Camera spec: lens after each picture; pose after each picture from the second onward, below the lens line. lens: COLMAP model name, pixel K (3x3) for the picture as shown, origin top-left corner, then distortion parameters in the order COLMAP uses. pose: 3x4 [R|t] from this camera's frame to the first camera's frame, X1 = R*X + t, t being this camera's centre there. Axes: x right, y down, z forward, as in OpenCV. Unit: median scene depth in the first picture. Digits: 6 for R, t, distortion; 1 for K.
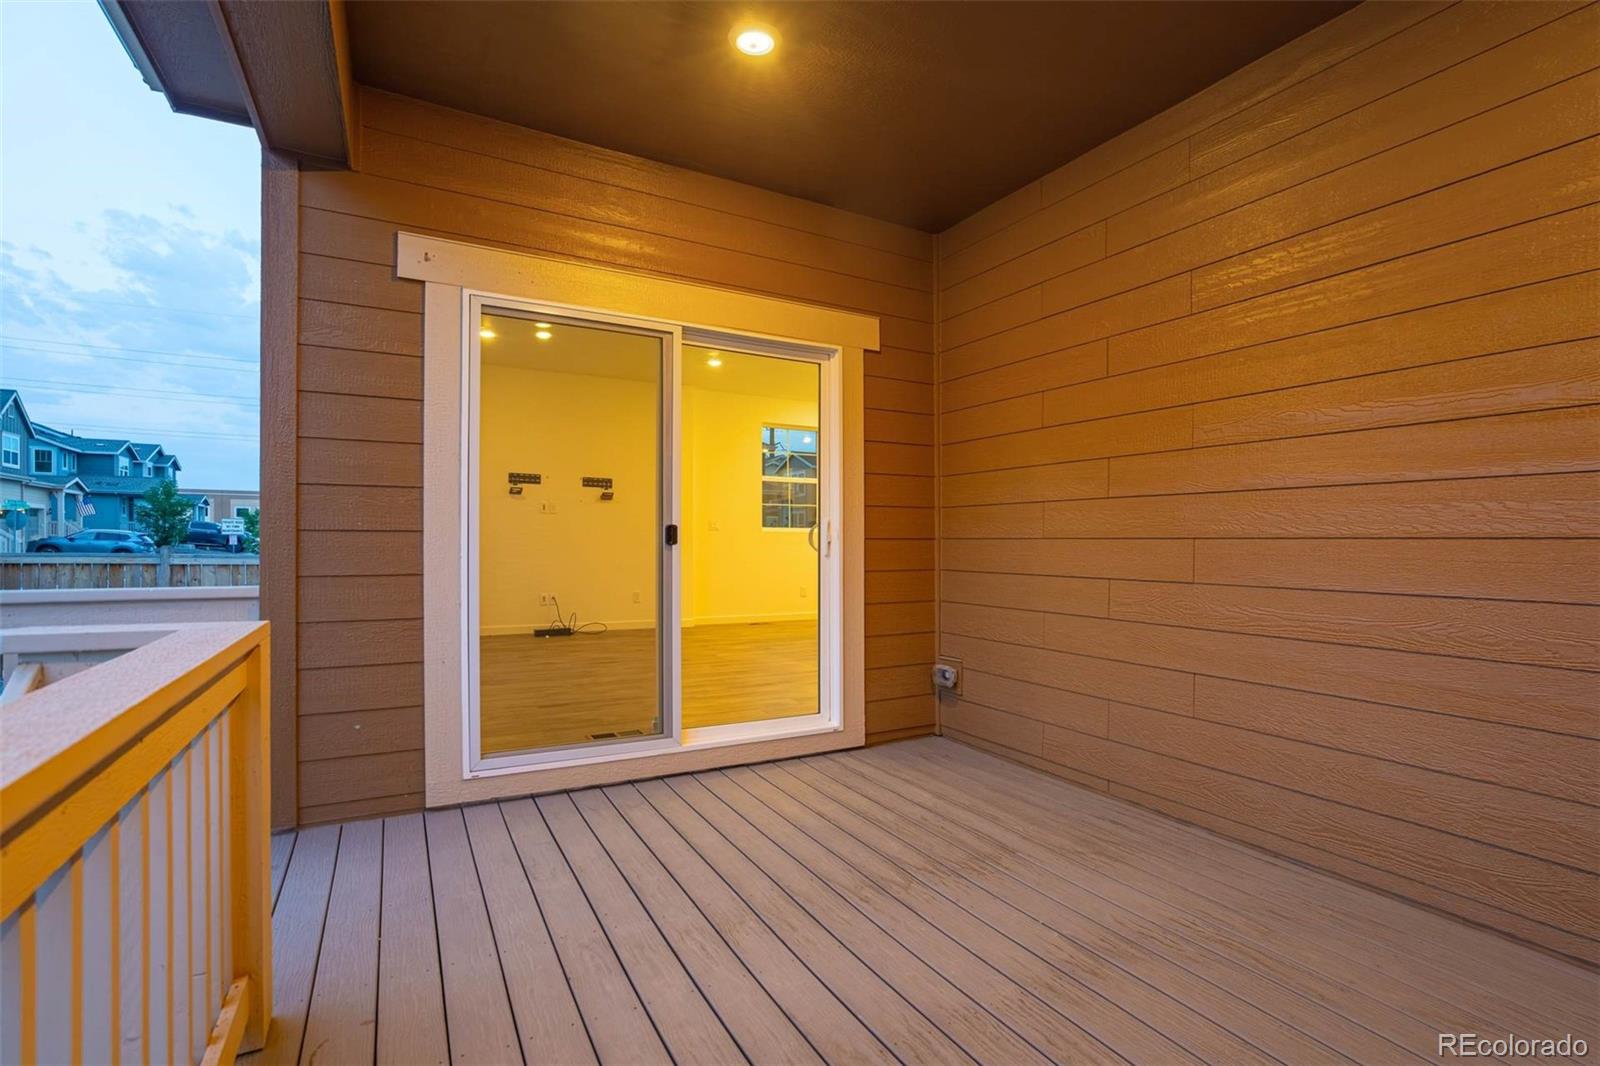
lens RADIAL K [[754.7, 0, 793.3], [0, 754.7, 541.2], [0, 0, 1]] dist [-0.030648, 0.000441]
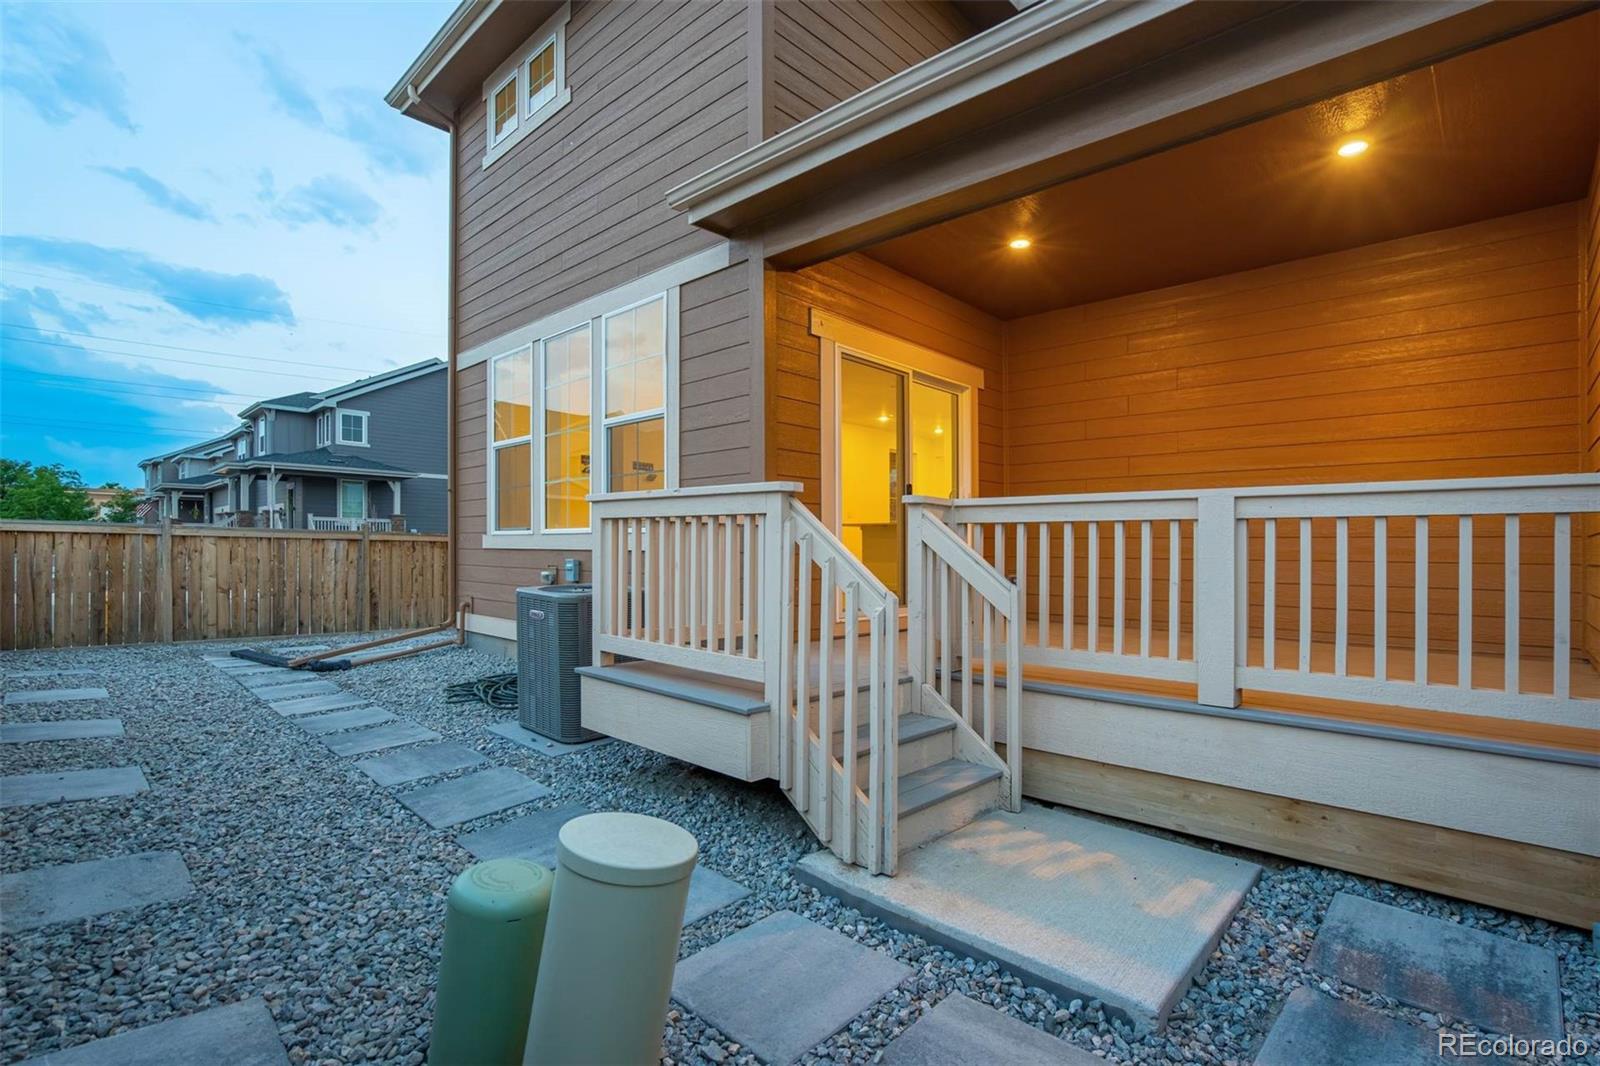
lens RADIAL K [[754.7, 0, 793.3], [0, 754.7, 541.2], [0, 0, 1]] dist [-0.030648, 0.000441]
pose [[0.949776, 0.003569, 0.312909, -0.932982], [-0.002359, 0.999988, -0.004248, 0.108250], [-0.312920, 0.003297, 0.949774, -0.528591]]
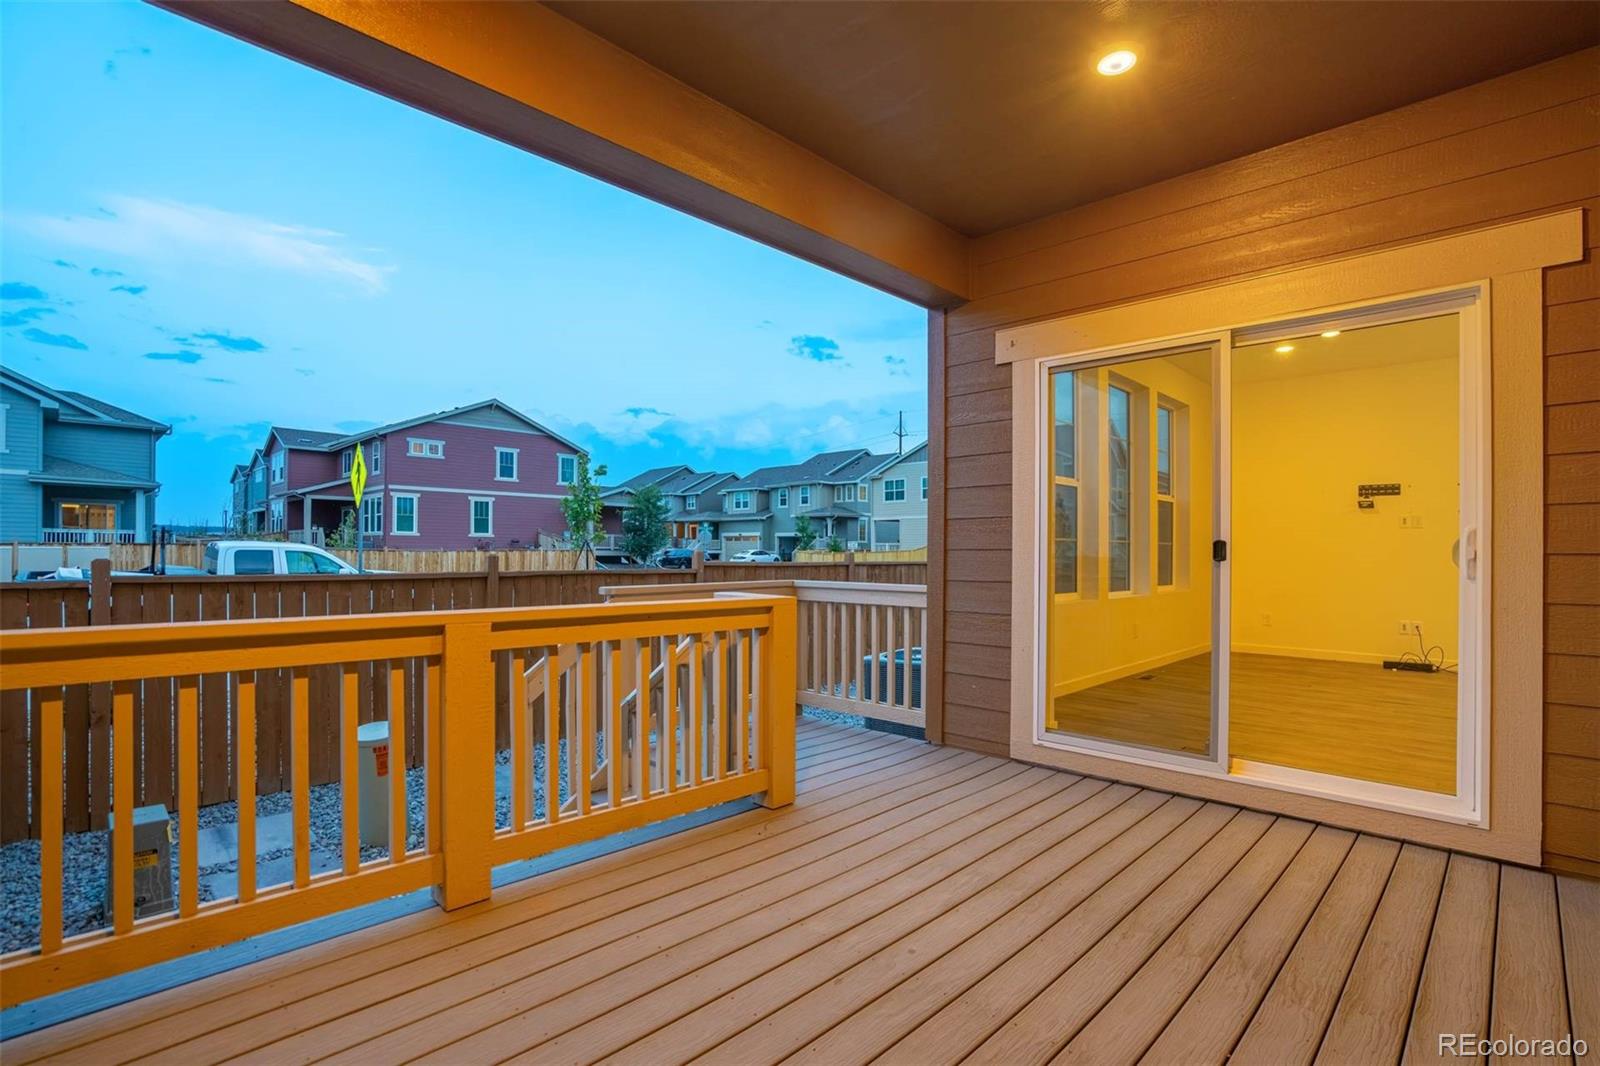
lens RADIAL K [[756.0, 0, 859.5], [0, 756.0, 557.9], [0, 0, 1]] dist [0.001123, 0.000453]
pose [[0.355559, 0.000468, -0.934654, 0.573268], [-0.005439, 0.999984, -0.001568, 0.004287], [0.934638, 0.005641, 0.355556, 0.228443]]
